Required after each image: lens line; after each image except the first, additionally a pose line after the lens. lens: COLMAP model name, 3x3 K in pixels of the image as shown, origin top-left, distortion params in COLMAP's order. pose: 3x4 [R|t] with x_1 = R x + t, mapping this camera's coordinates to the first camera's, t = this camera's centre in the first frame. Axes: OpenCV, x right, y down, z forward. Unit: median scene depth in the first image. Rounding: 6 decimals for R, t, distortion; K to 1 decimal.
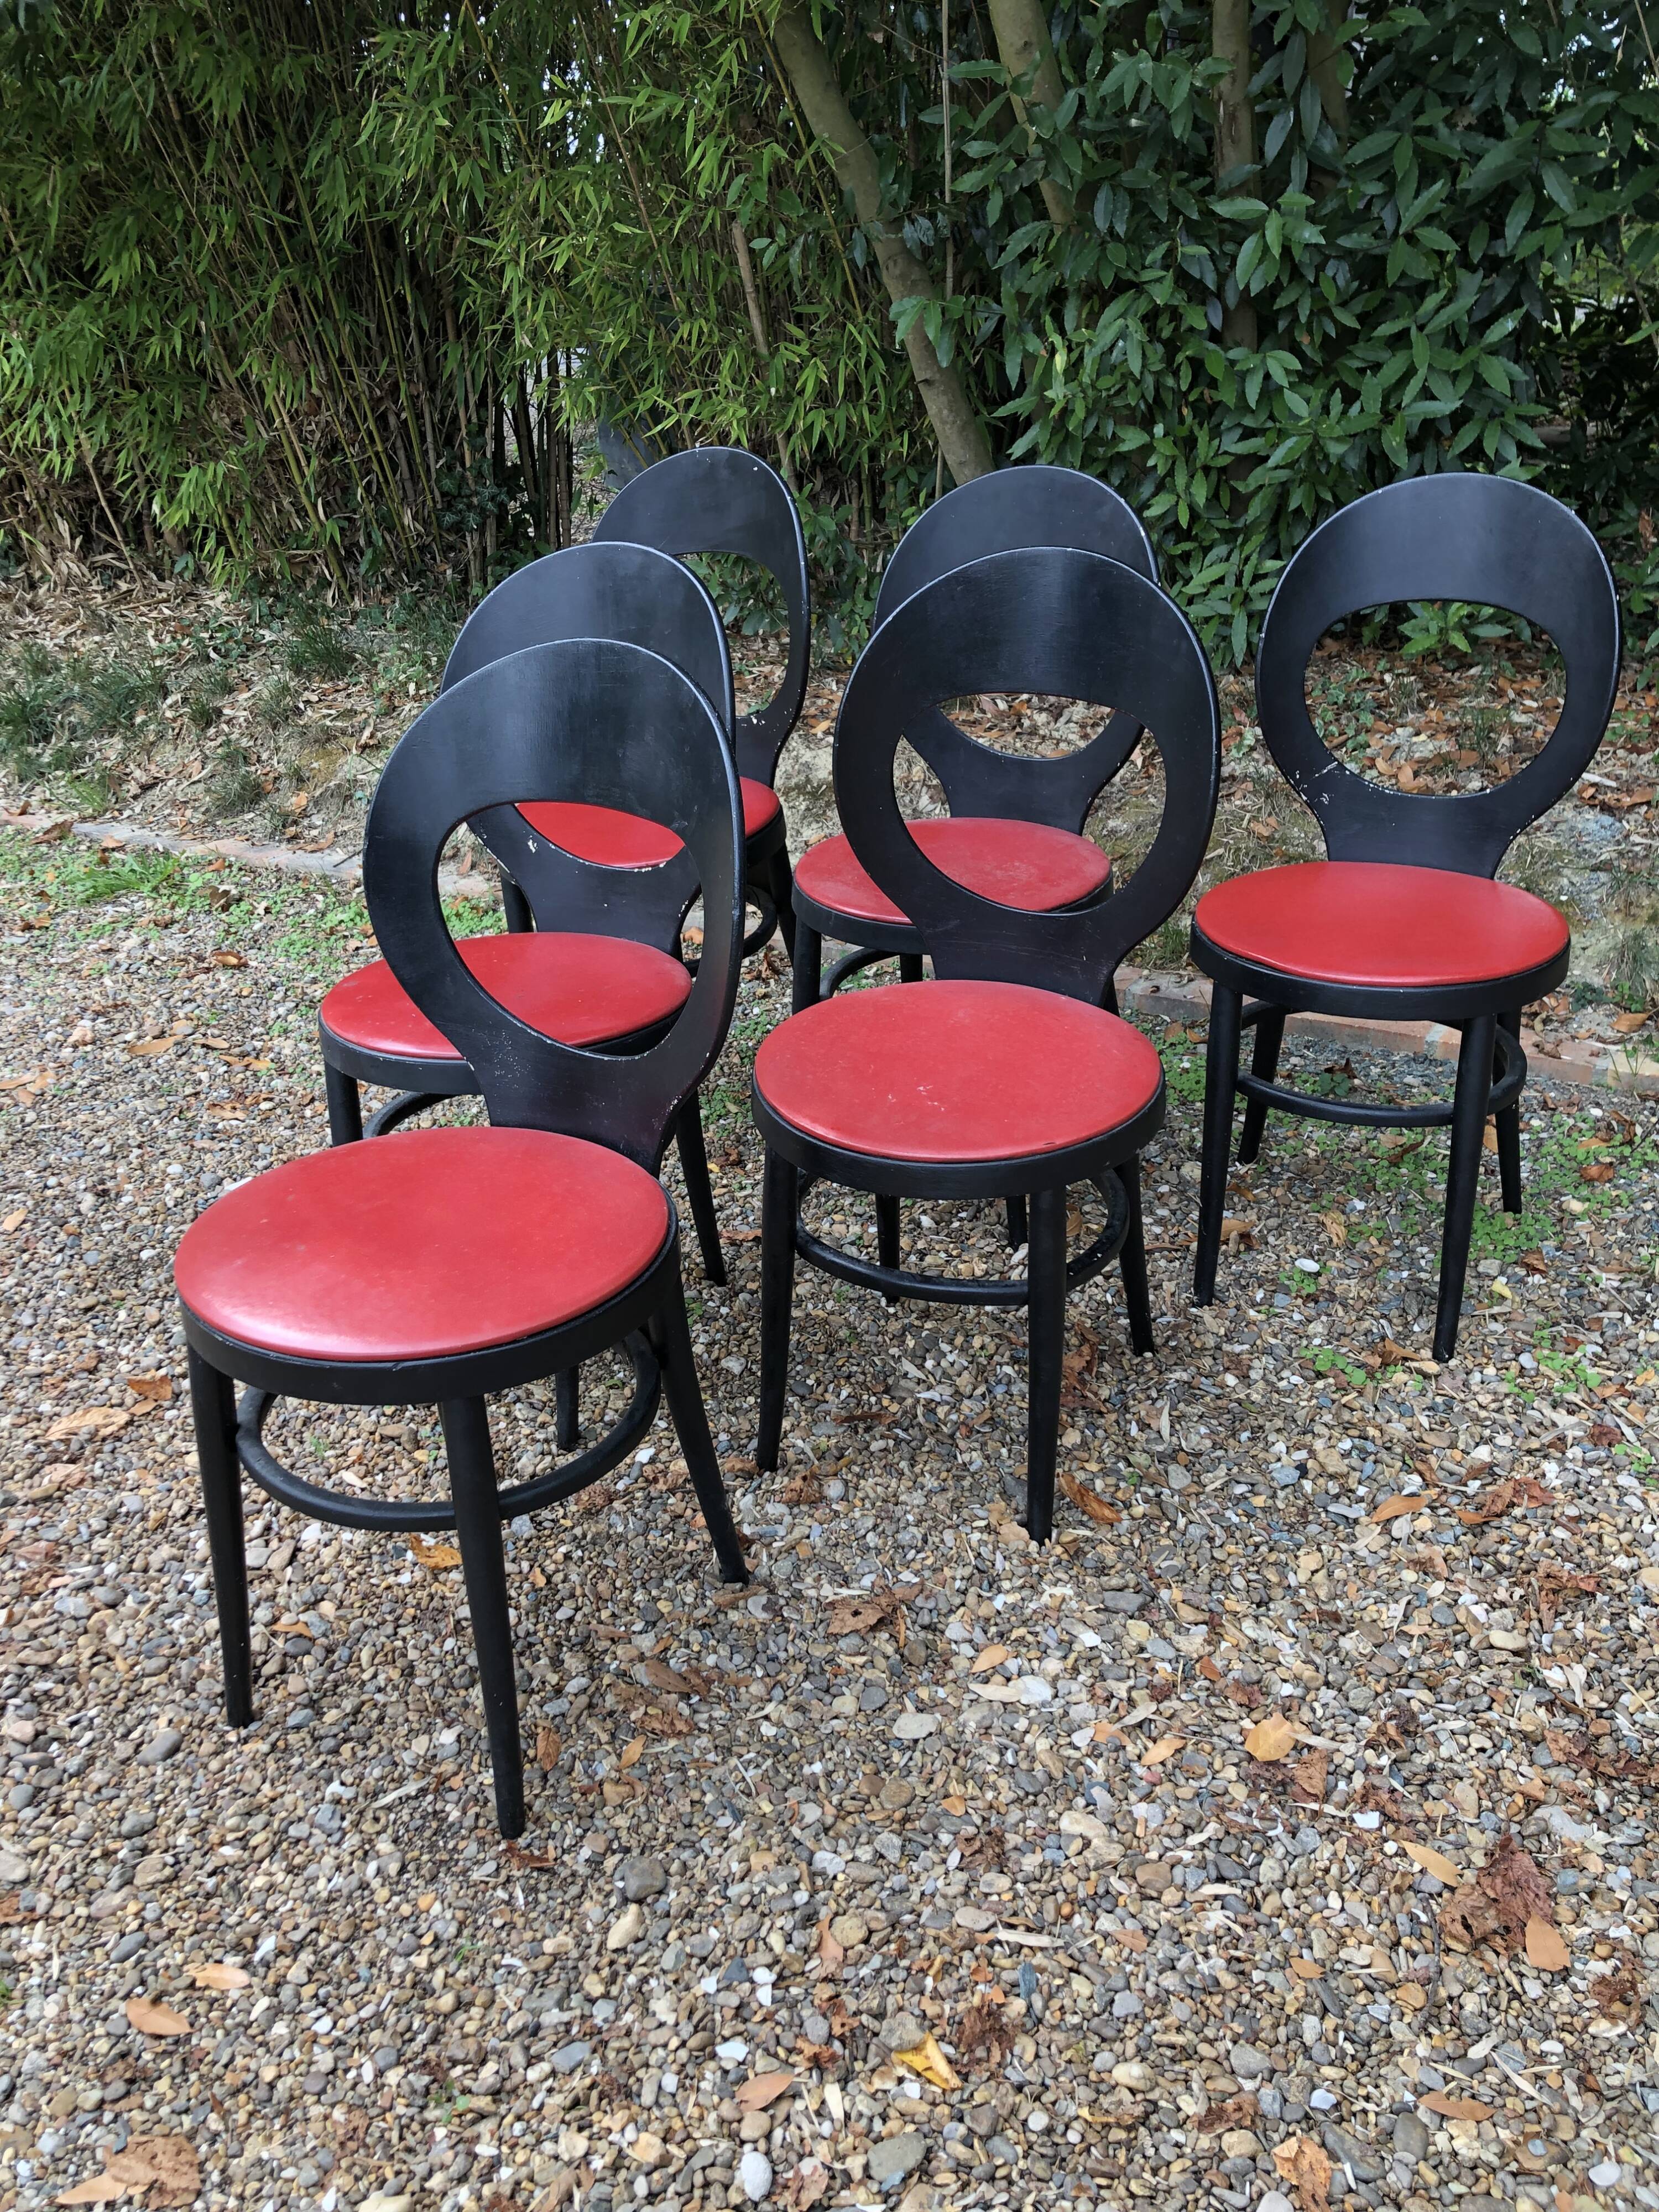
lens RADIAL K [[1815.6, 0, 833.6], [0, 1815.6, 1102.4], [0, 0, 1]] dist [0.022000, -0.011319]
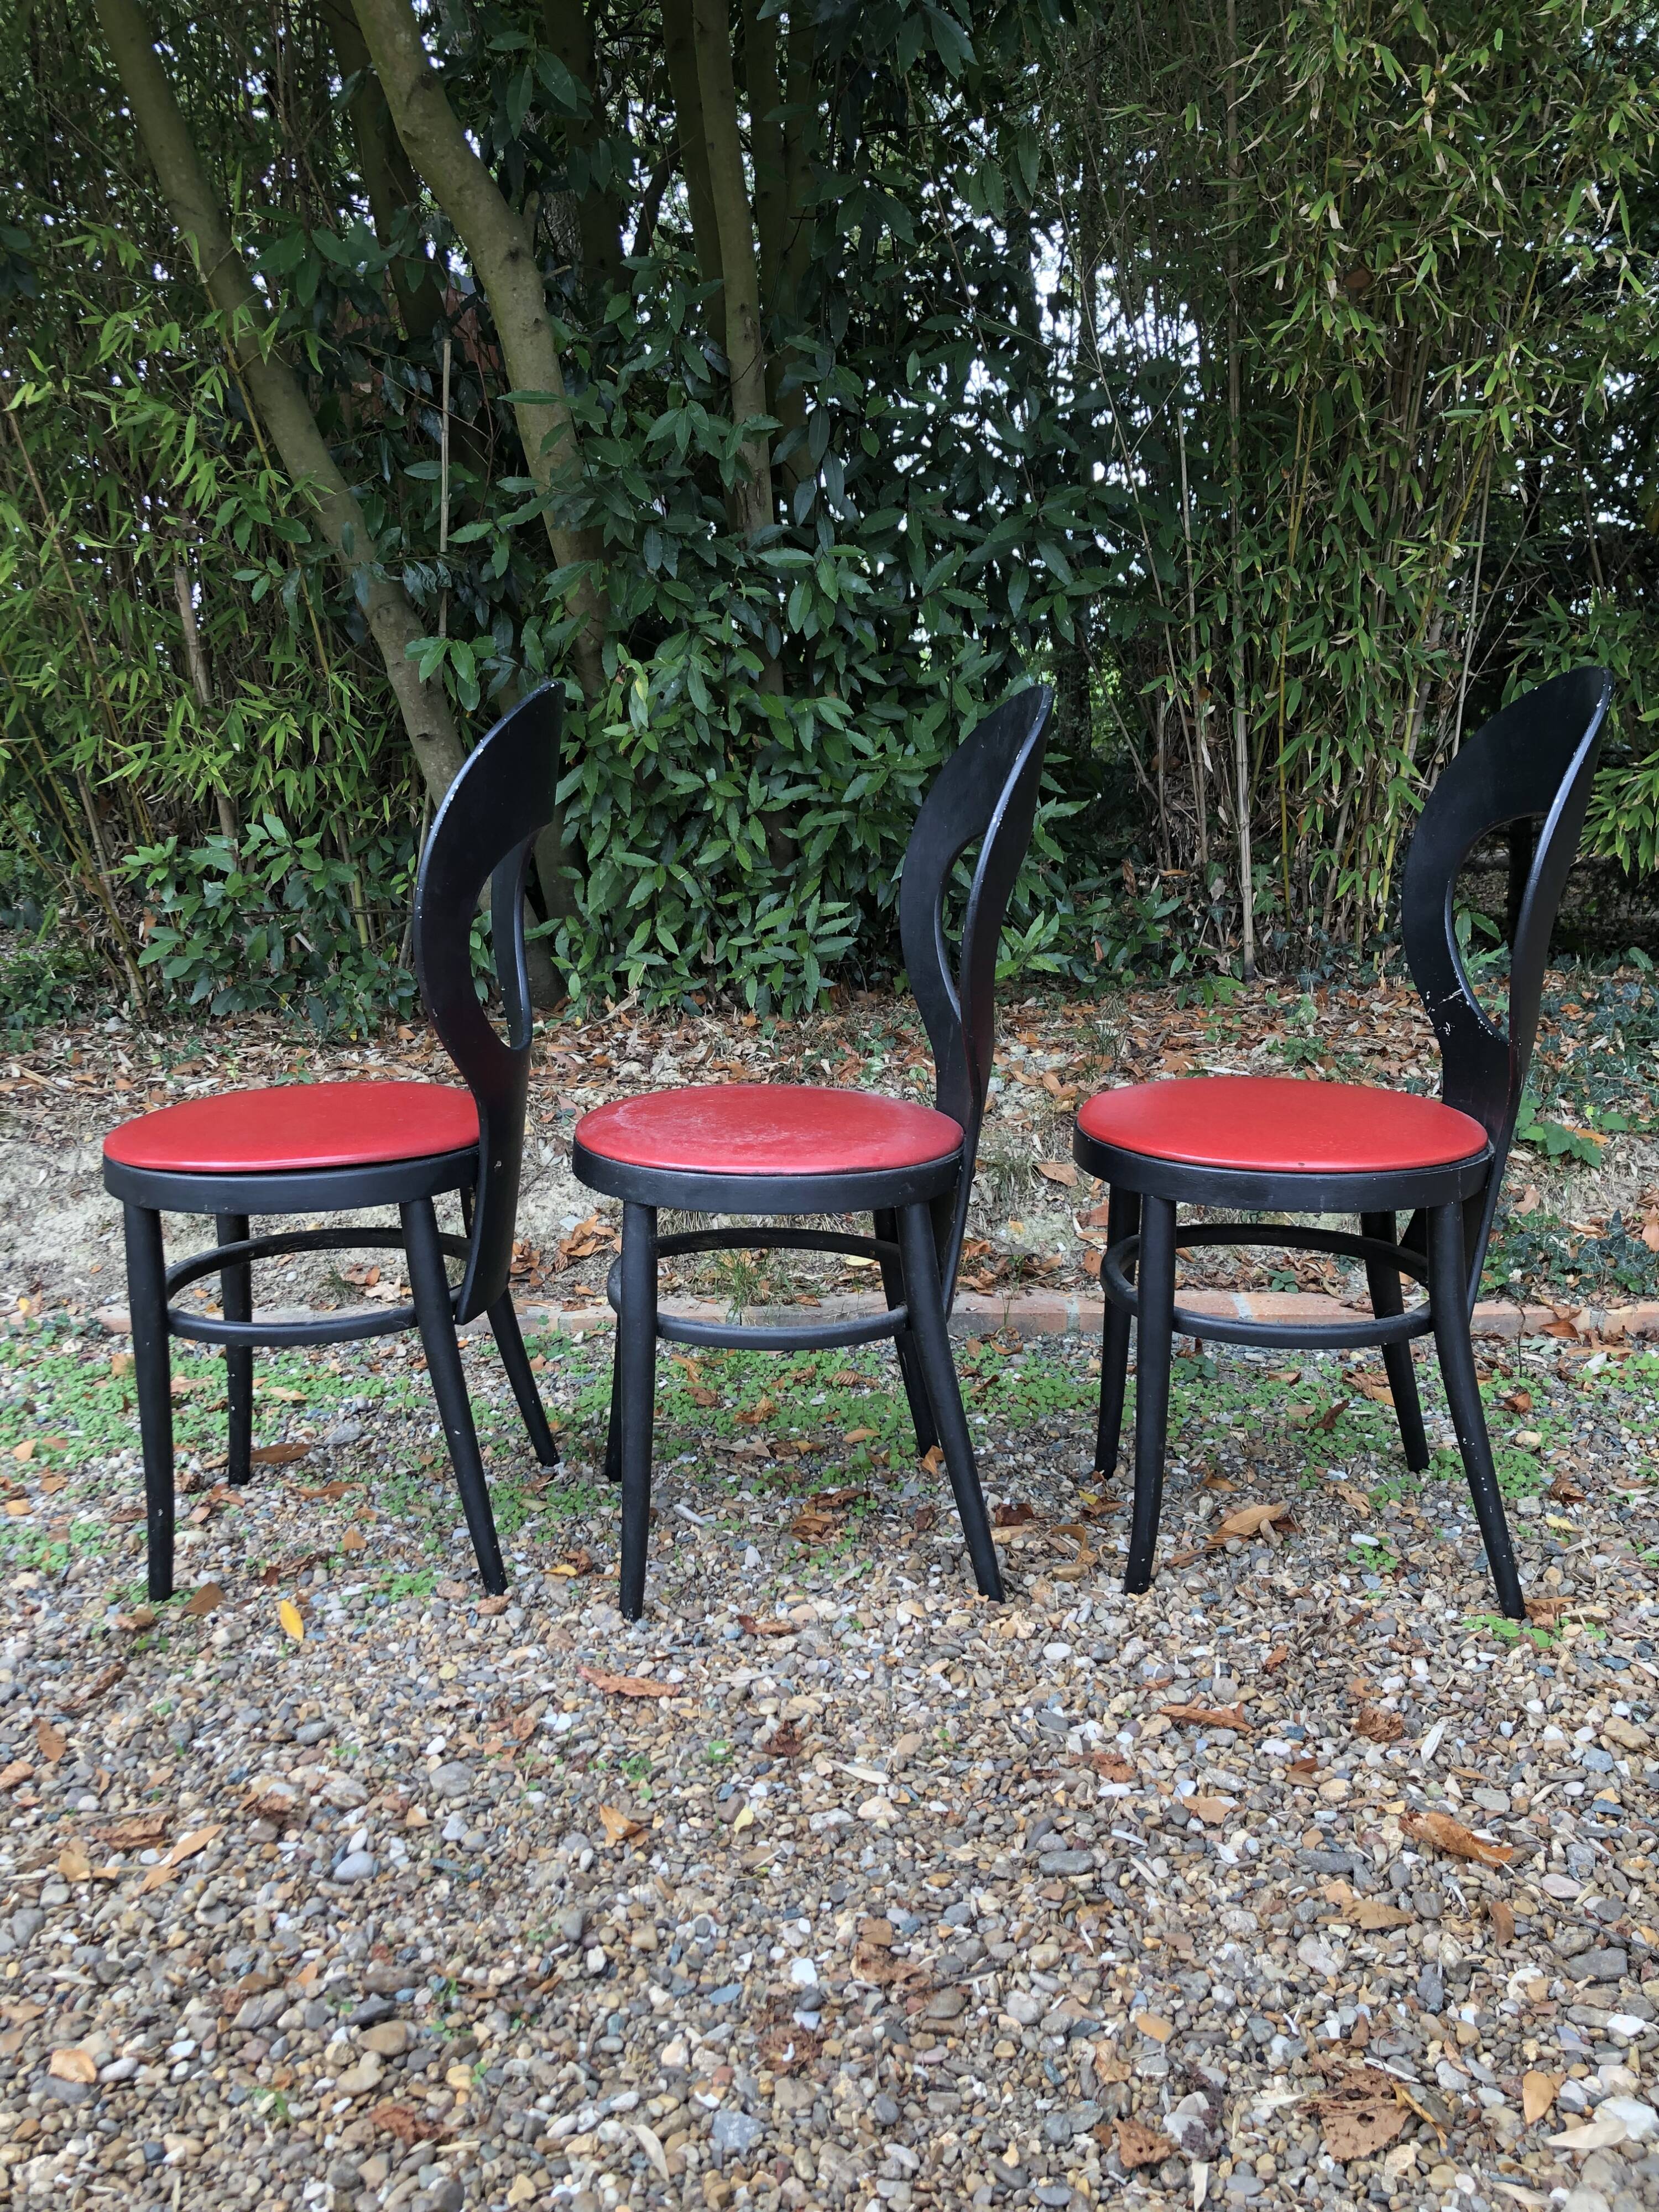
lens RADIAL K [[1815.6, 0, 855.1], [0, 1815.6, 1099.6], [0, 0, 1]] dist [0.022000, -0.011319]
pose [[0.890686, -0.057090, 0.451019, -0.210355], [0.176181, 0.957903, -0.226677, 0.028632], [-0.419092, 0.281360, 0.863249, 0.201216]]
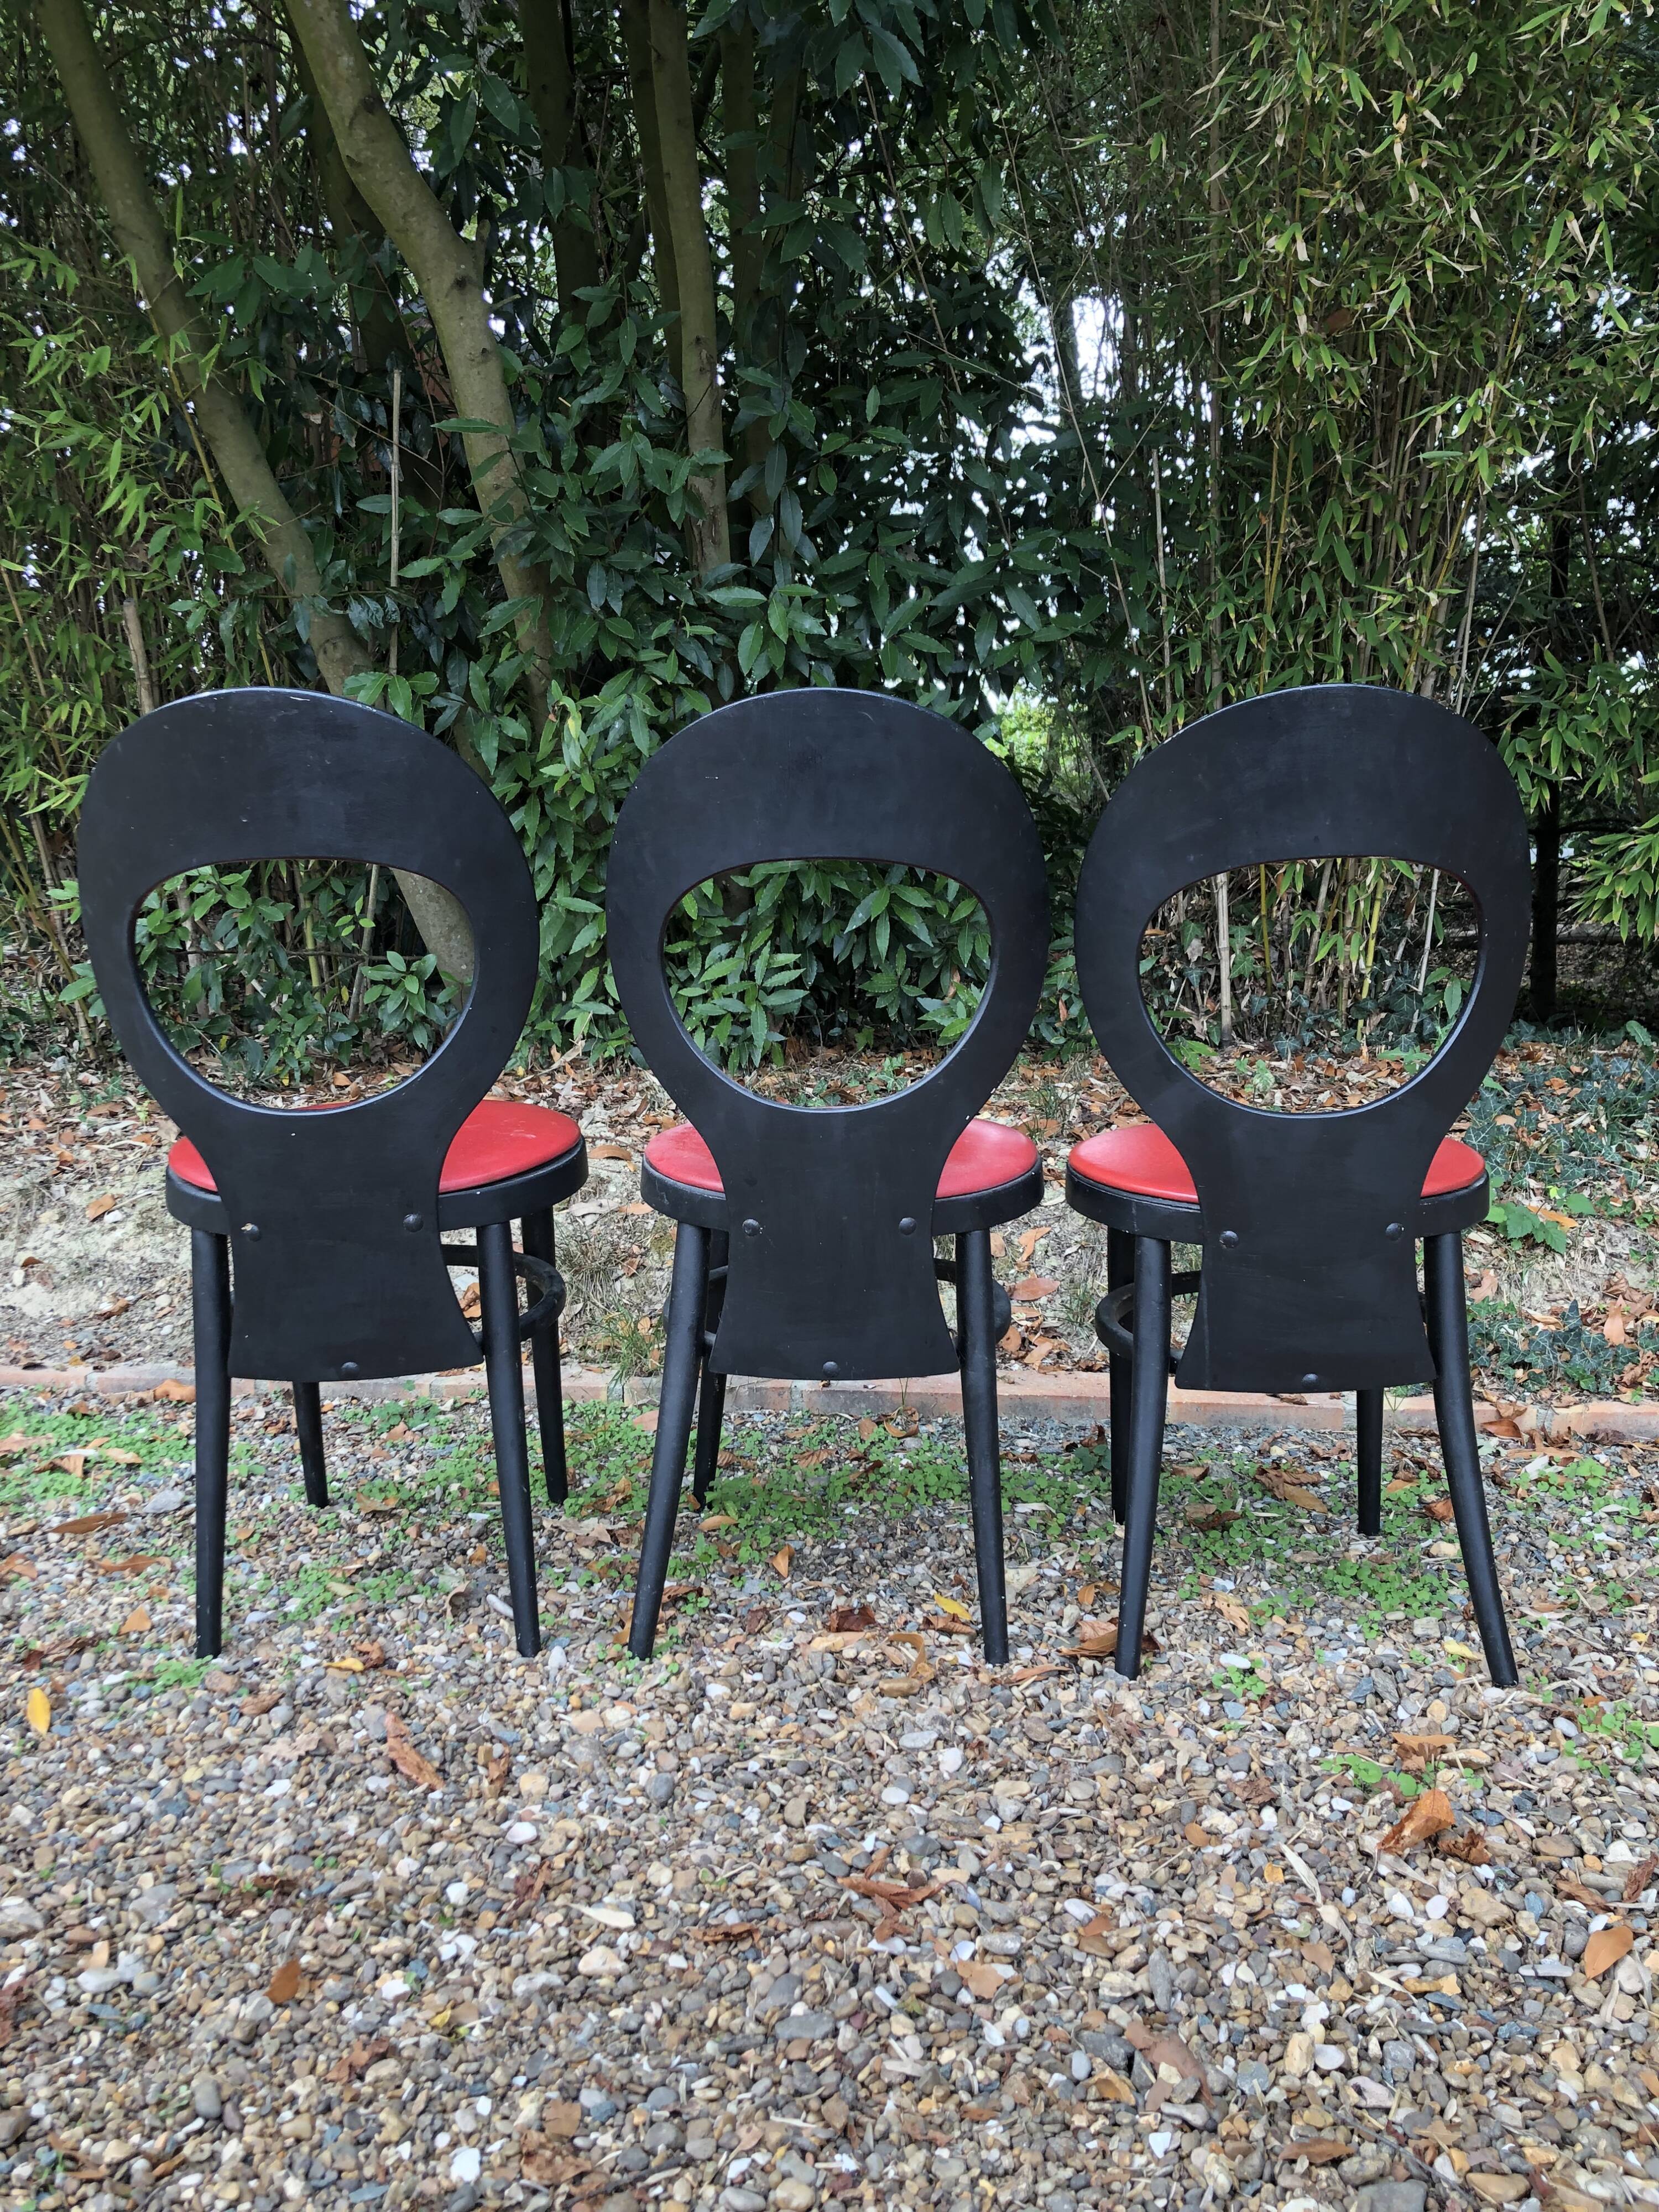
lens RADIAL K [[1815.6, 0, 854.4], [0, 1815.6, 1100.5], [0, 0, 1]] dist [0.022000, -0.011319]
pose [[0.906996, -0.019540, 0.420686, -0.131570], [0.143153, 0.953747, -0.264338, 0.029161], [-0.396063, 0.299976, 0.867841, 0.214302]]
